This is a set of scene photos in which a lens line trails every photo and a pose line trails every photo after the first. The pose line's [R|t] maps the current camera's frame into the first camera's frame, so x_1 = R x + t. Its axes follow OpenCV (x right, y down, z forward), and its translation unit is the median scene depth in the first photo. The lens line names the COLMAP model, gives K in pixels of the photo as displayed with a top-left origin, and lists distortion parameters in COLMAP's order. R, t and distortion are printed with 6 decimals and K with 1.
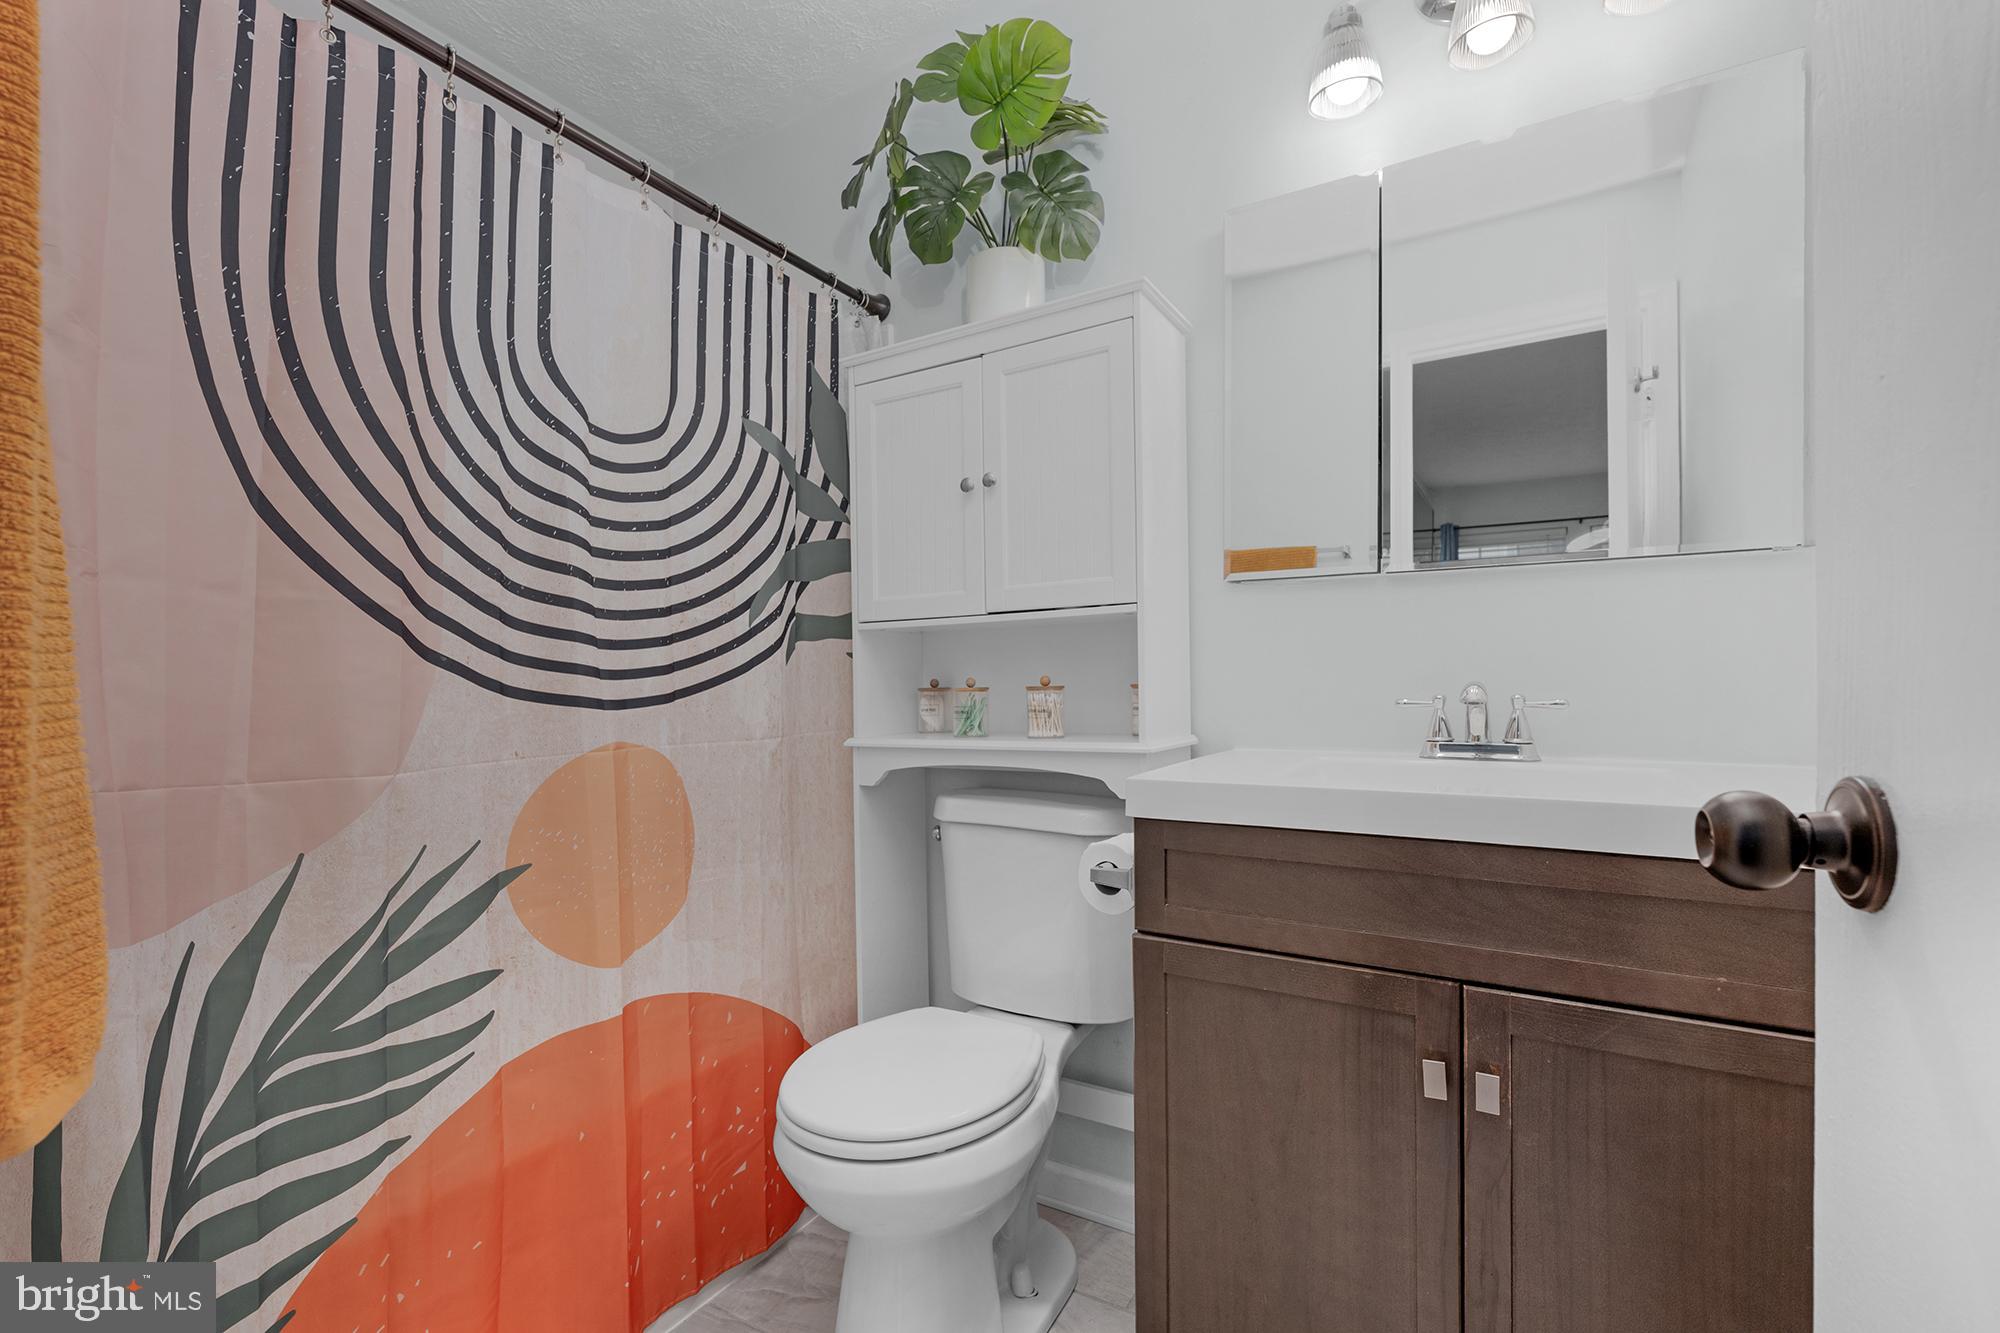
lens RADIAL K [[872.9, 0, 992.1], [0, 872.9, 667.5], [0, 0, 1]] dist [-0.001411, -0.000622]
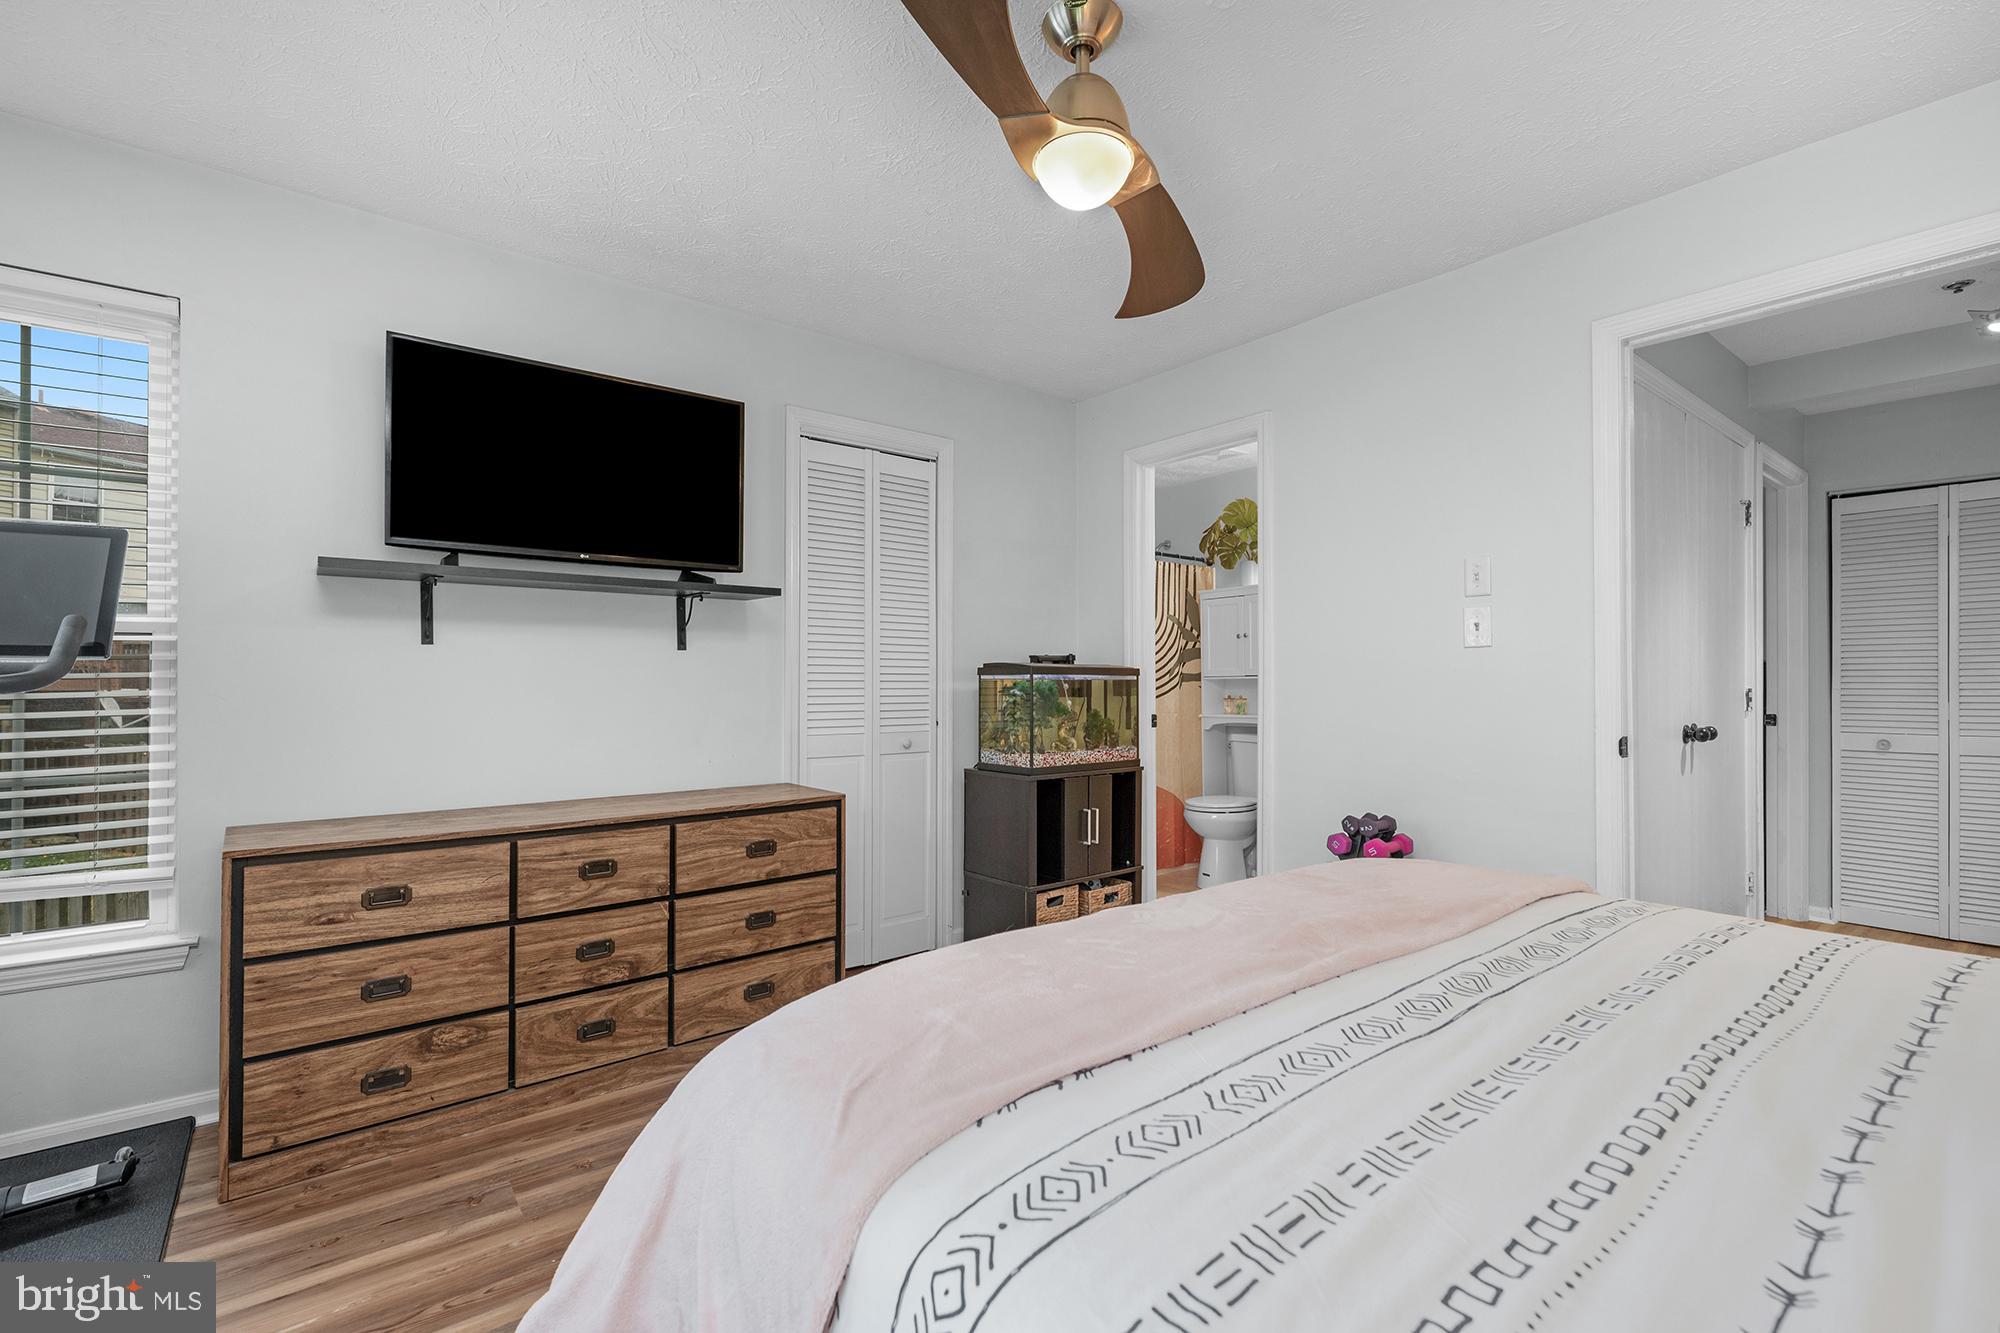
lens RADIAL K [[872.9, 0, 983.7], [0, 872.9, 677.8], [0, 0, 1]] dist [-0.001411, -0.000622]
pose [[0.935233, 0.003914, -0.354012, 0.205375], [0.004314, 0.999739, 0.022450, -0.117272], [0.354007, -0.022523, 0.934971, -2.092659]]
